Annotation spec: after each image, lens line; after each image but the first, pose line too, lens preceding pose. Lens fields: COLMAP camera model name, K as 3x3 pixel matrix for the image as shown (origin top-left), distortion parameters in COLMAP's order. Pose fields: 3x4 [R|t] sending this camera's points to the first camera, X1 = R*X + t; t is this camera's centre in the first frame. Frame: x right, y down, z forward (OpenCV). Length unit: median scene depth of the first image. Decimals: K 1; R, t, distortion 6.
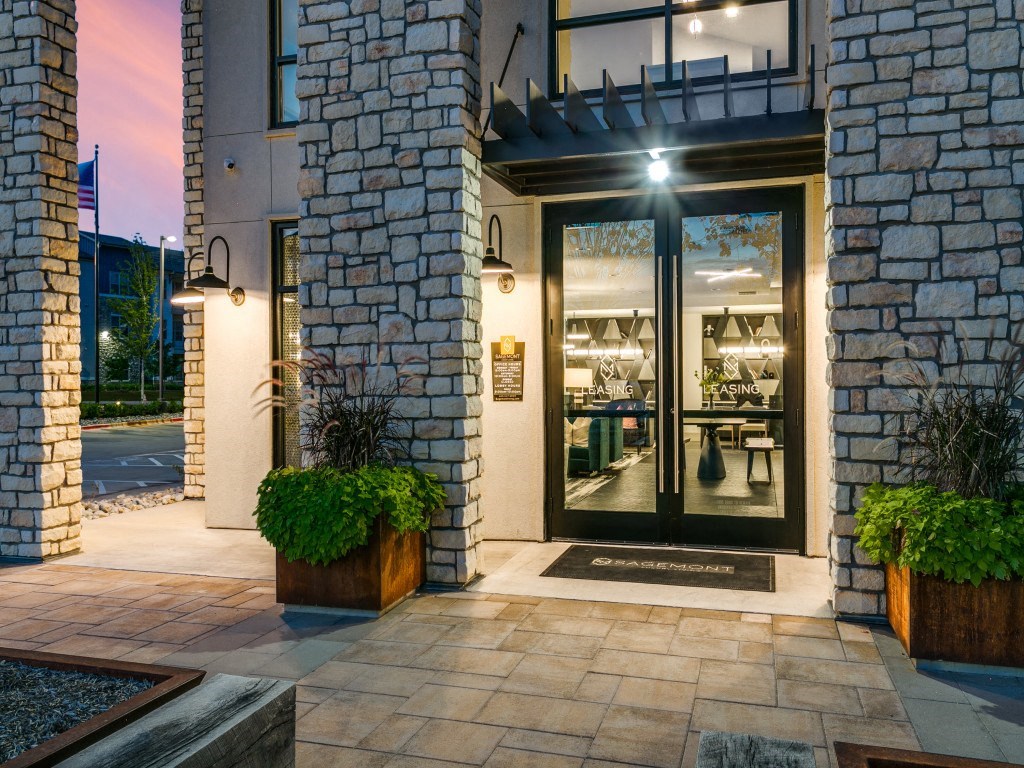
lens RADIAL K [[851.2, 0, 512.0], [0, 851.2, 384.0], [0, 0, 1]] dist [0.011605, 0.004132]
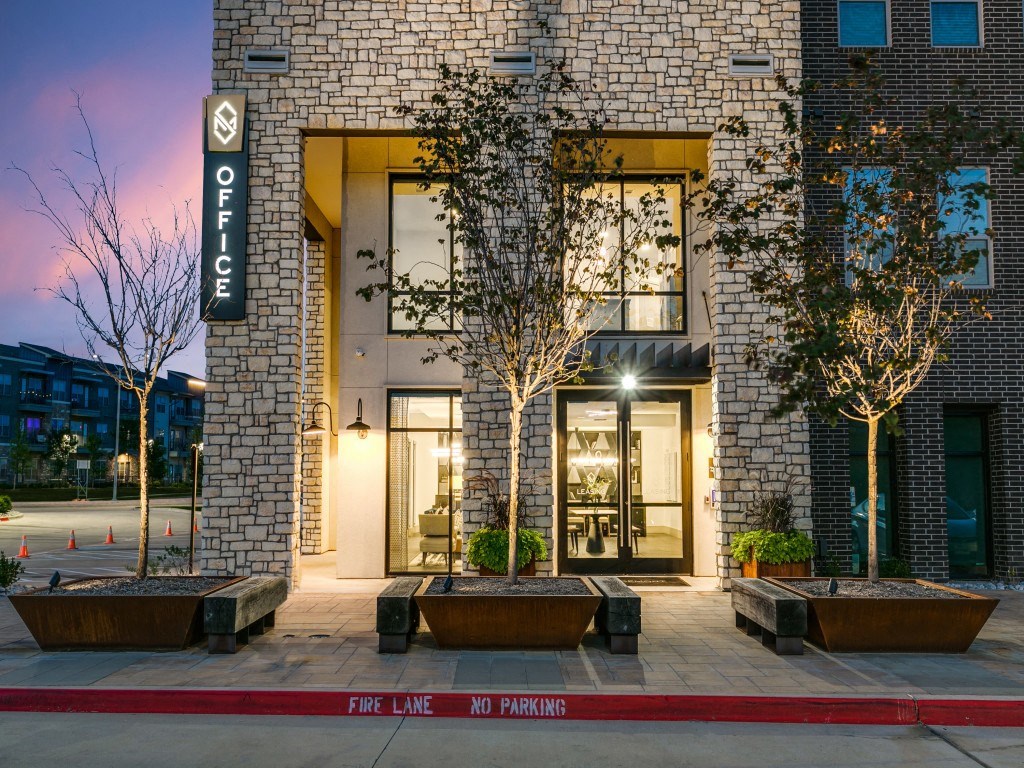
lens RADIAL K [[1095.1, 0, 512.0], [0, 1095.1, 384.0], [0, 0, 1]] dist [0.004479, 0.004063]
pose [[0.949432, 0.032341, 0.312302, -0.967312], [-0.004434, 0.995963, -0.089659, -0.014863], [-0.313940, 0.083741, 0.945743, -1.465301]]
